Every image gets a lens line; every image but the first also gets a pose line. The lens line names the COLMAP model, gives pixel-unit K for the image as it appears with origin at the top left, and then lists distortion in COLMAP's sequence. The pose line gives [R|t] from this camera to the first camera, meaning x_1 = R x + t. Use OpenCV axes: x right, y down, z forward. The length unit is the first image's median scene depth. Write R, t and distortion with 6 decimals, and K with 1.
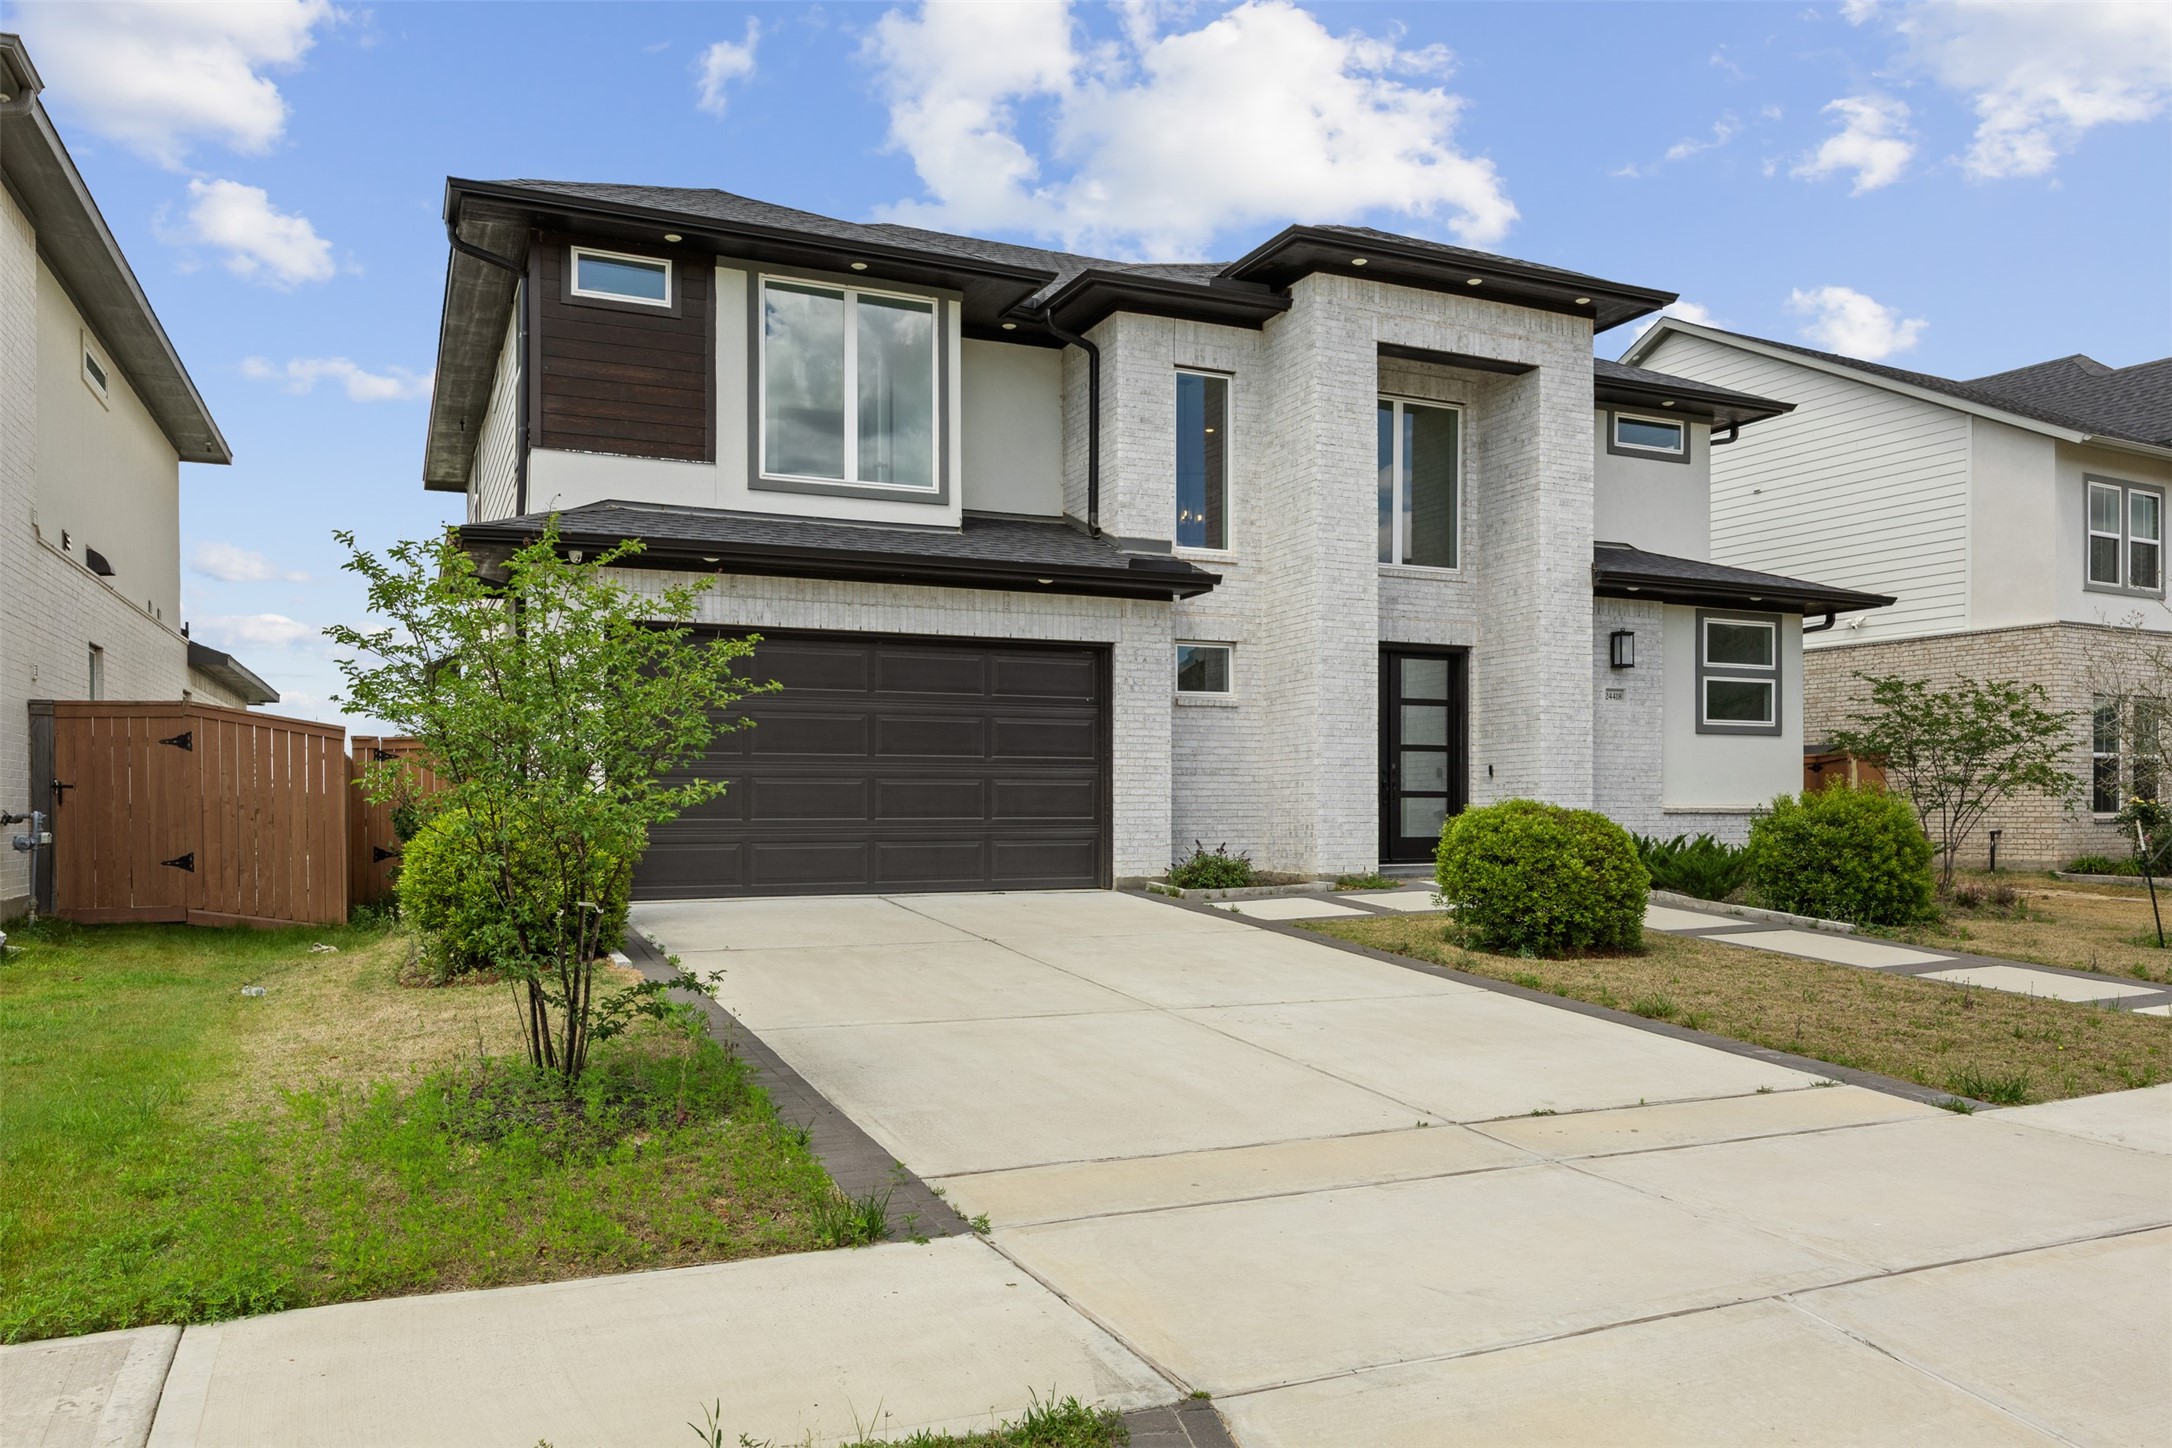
lens RADIAL K [[1536.3, 0, 1121.7], [0, 1536.3, 801.8], [0, 0, 1]] dist [0.007569, 0.006323]
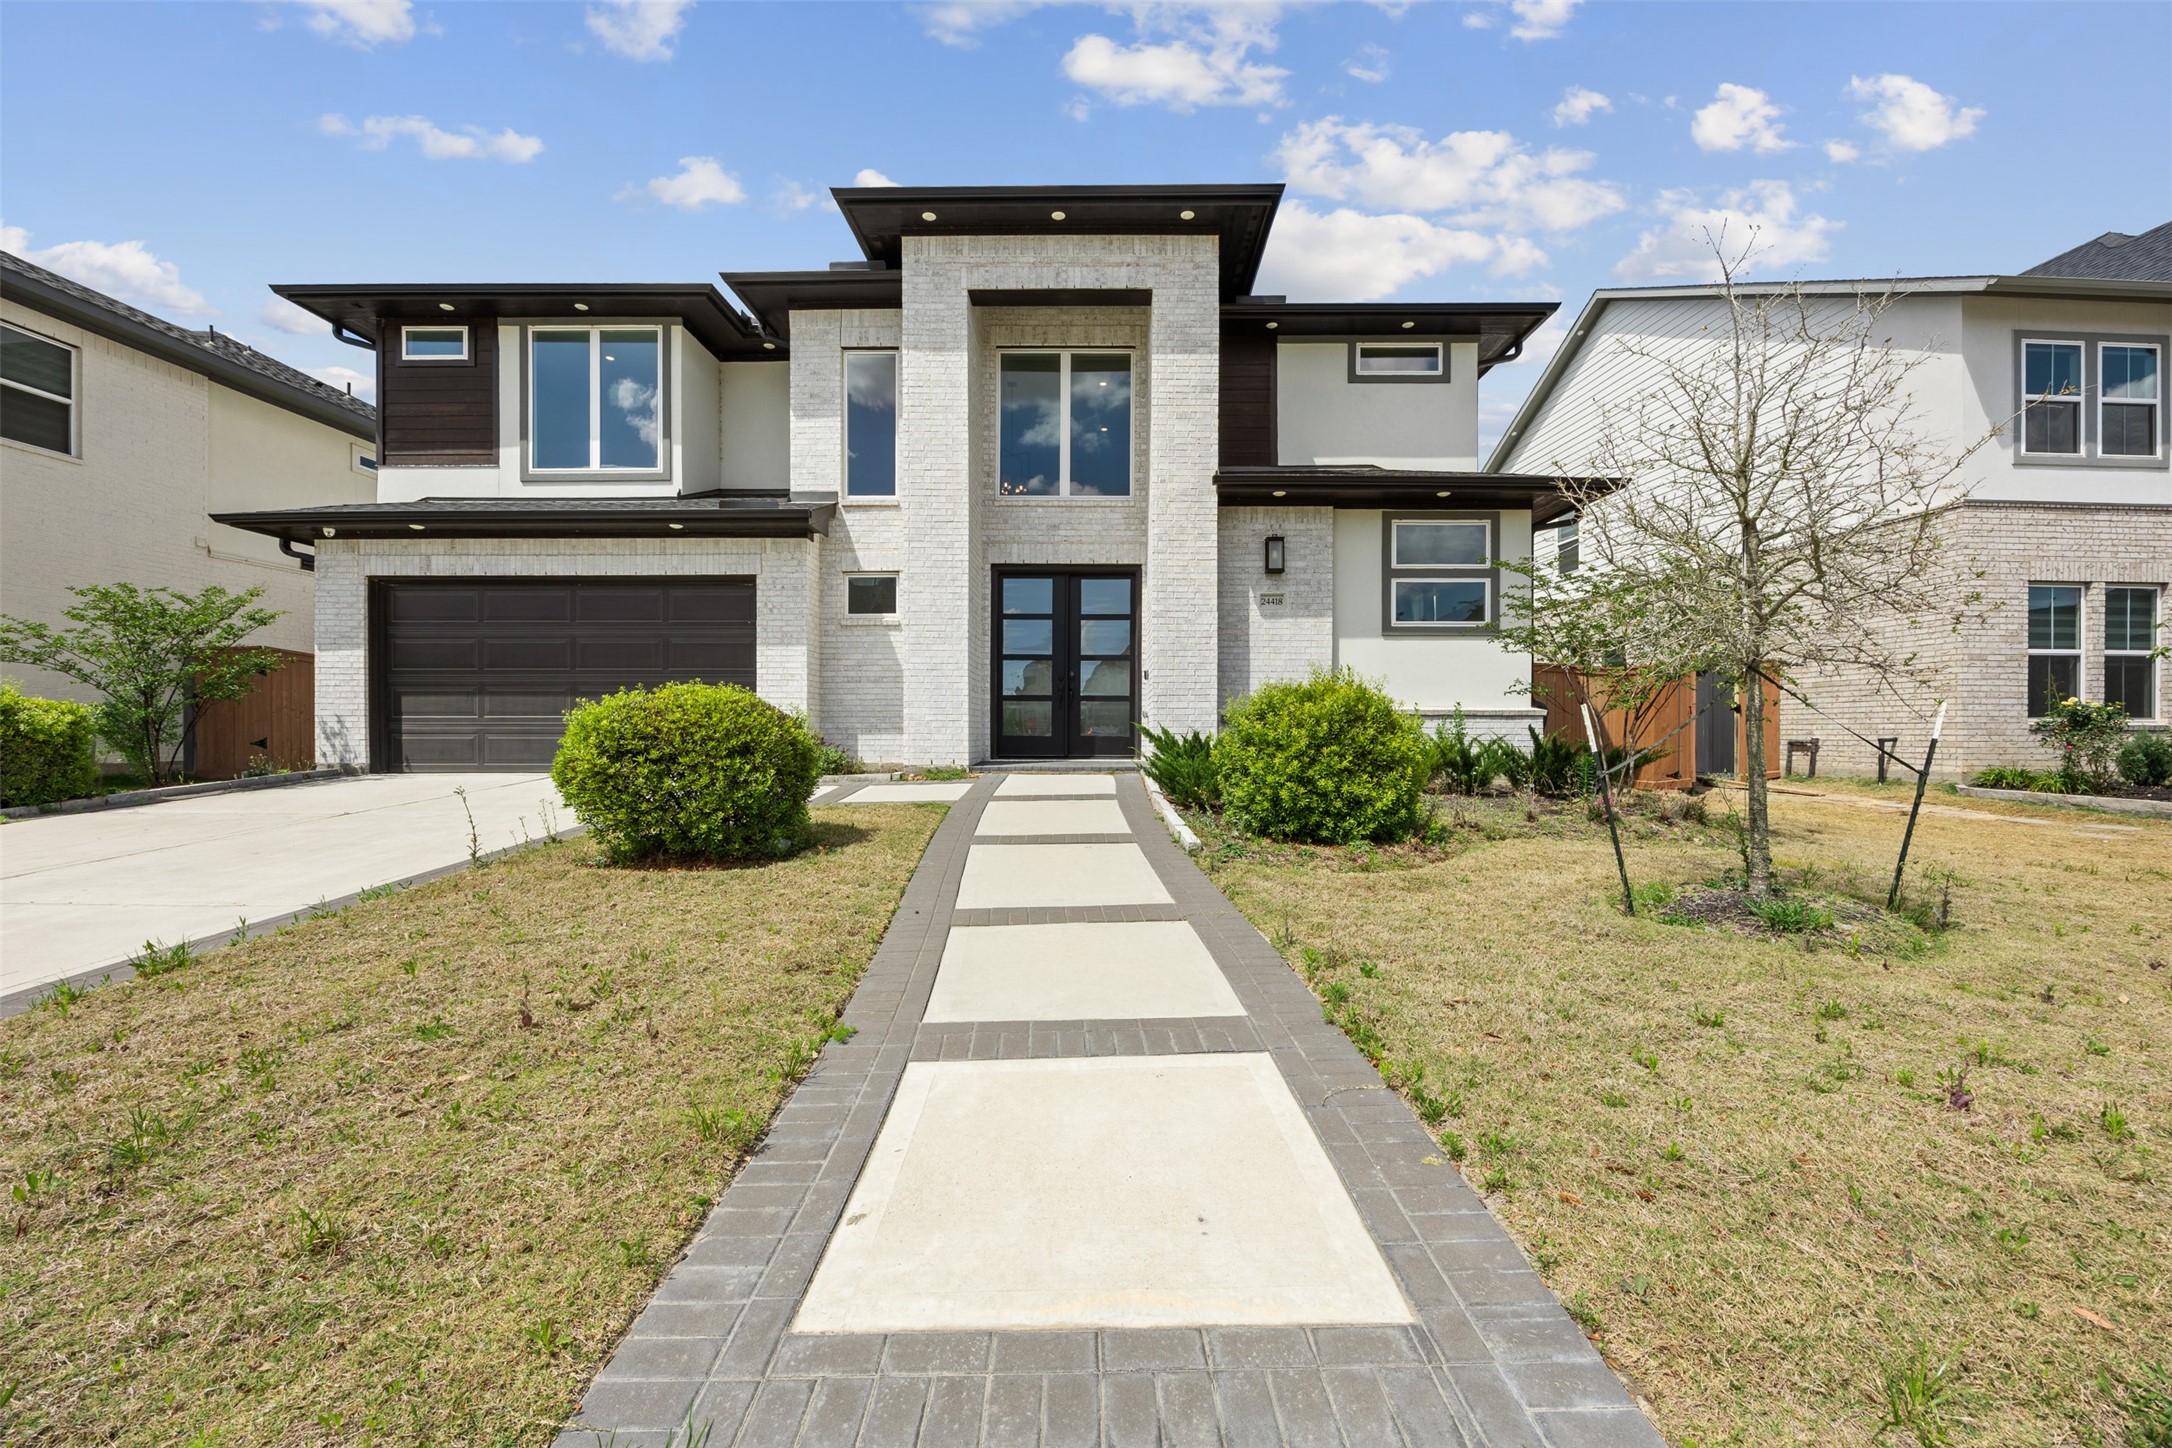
lens RADIAL K [[842.3, 0, 1081.3], [0, 842.3, 718.3], [0, 0, 1]] dist [0.000726, -0.000203]
pose [[0.902164, -0.000926, -0.431393, 0.483861], [-0.000388, 0.999996, -0.002956, 0.012478], [0.431394, 0.002834, 0.902159, 0.467408]]
